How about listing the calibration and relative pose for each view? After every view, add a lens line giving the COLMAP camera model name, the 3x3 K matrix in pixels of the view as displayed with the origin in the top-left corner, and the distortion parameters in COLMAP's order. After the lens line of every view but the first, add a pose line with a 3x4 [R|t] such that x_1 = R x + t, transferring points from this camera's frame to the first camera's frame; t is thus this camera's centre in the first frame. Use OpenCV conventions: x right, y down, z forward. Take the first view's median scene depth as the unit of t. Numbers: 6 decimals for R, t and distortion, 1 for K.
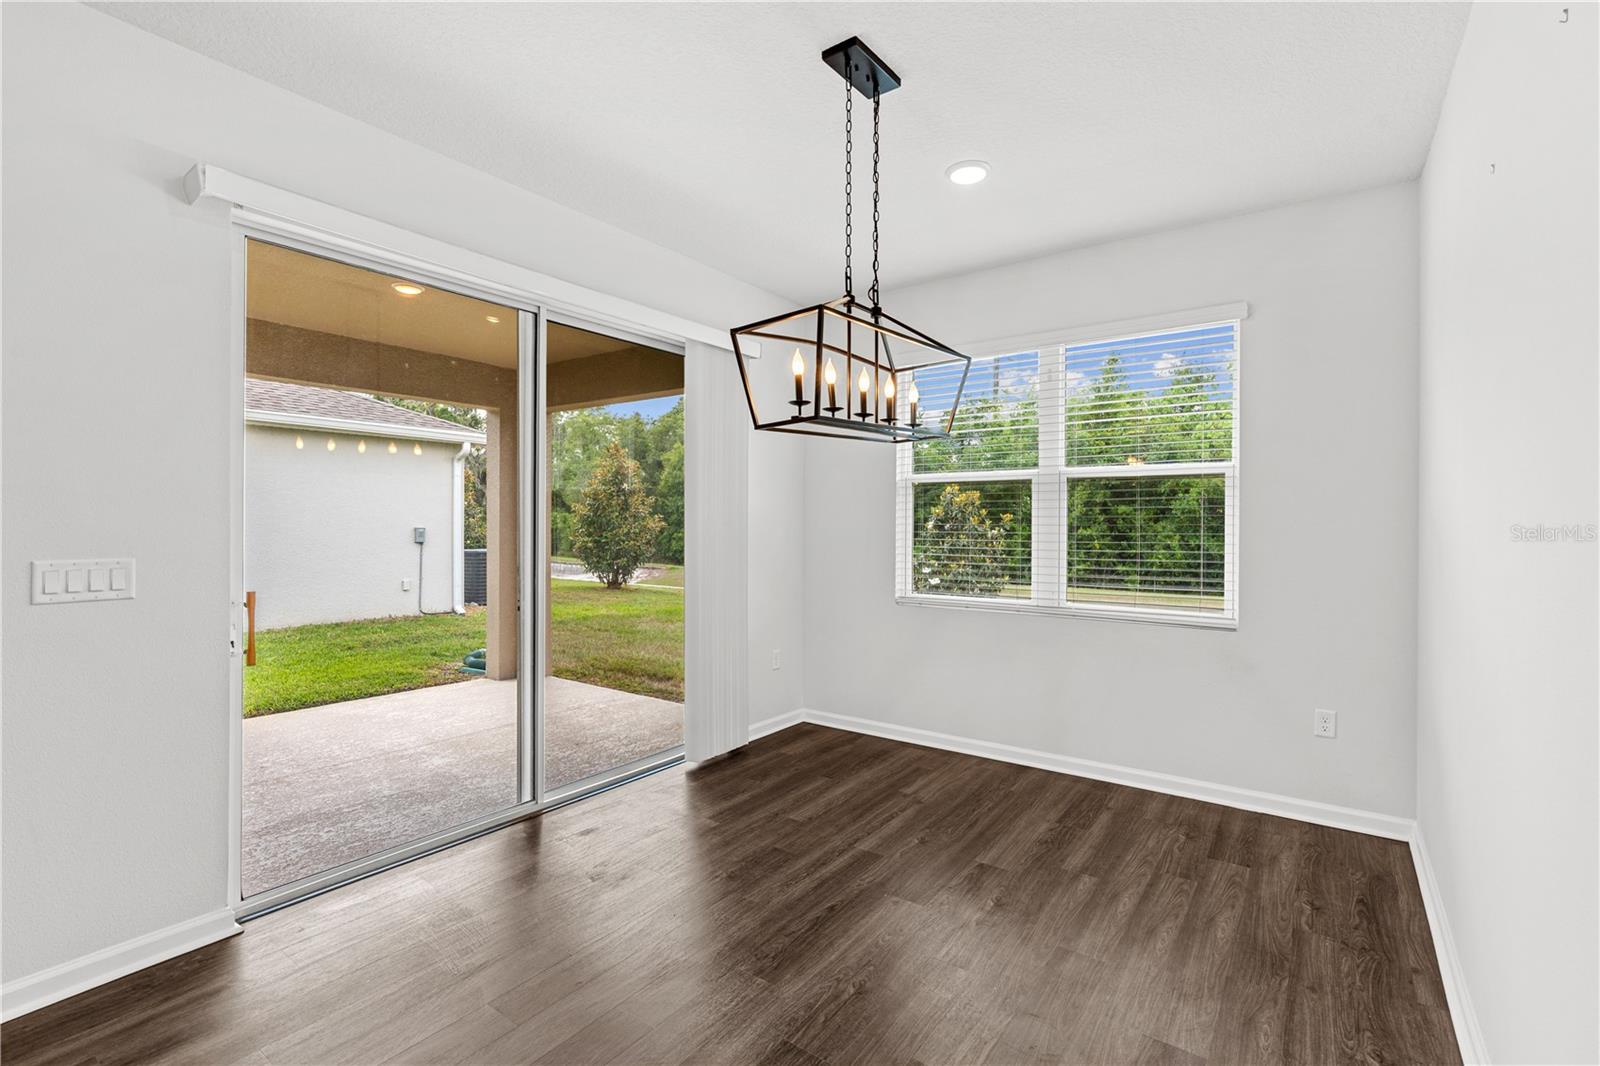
lens RADIAL K [[723.8, 0, 802.6], [0, 723.8, 527.6], [0, 0, 1]] dist [-0.006782, 0.004063]
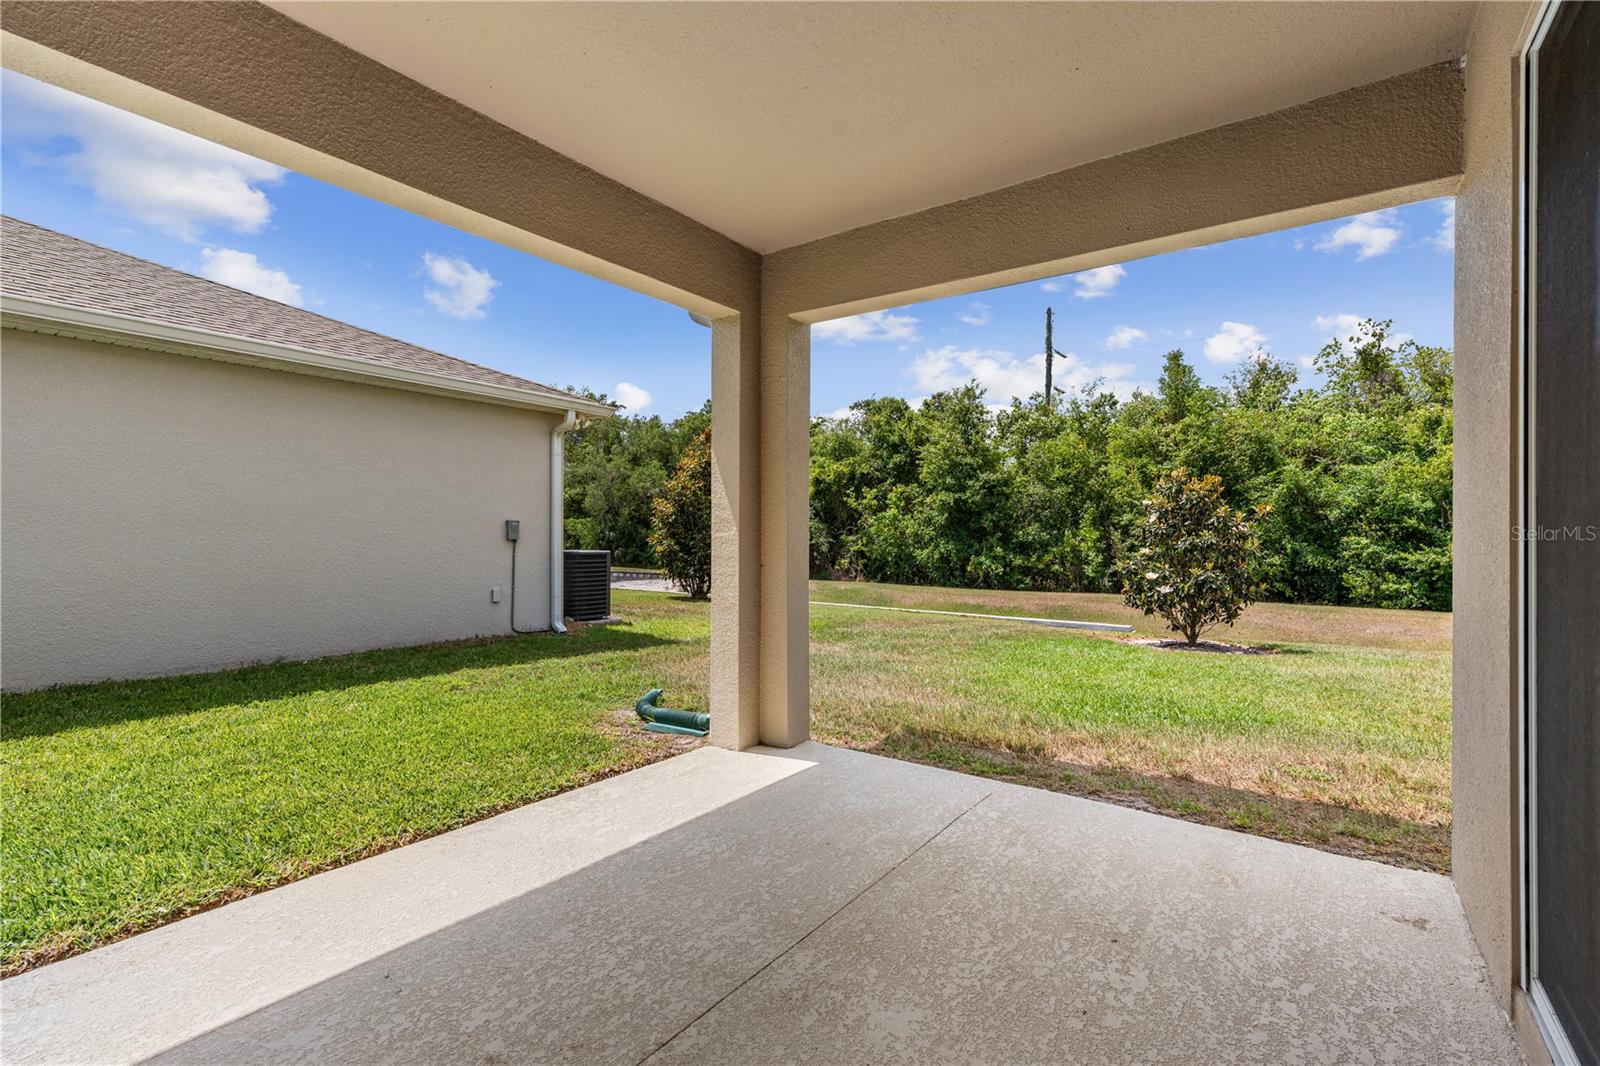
lens RADIAL K [[723.8, 0, 805.2], [0, 723.8, 533.9], [0, 0, 1]] dist [-0.006782, 0.004063]
pose [[1.000000, 0.000264, -0.000382, -0.211497], [-0.000266, 0.999992, -0.003940, 0.016917], [0.000381, 0.003940, 0.999992, 0.222275]]
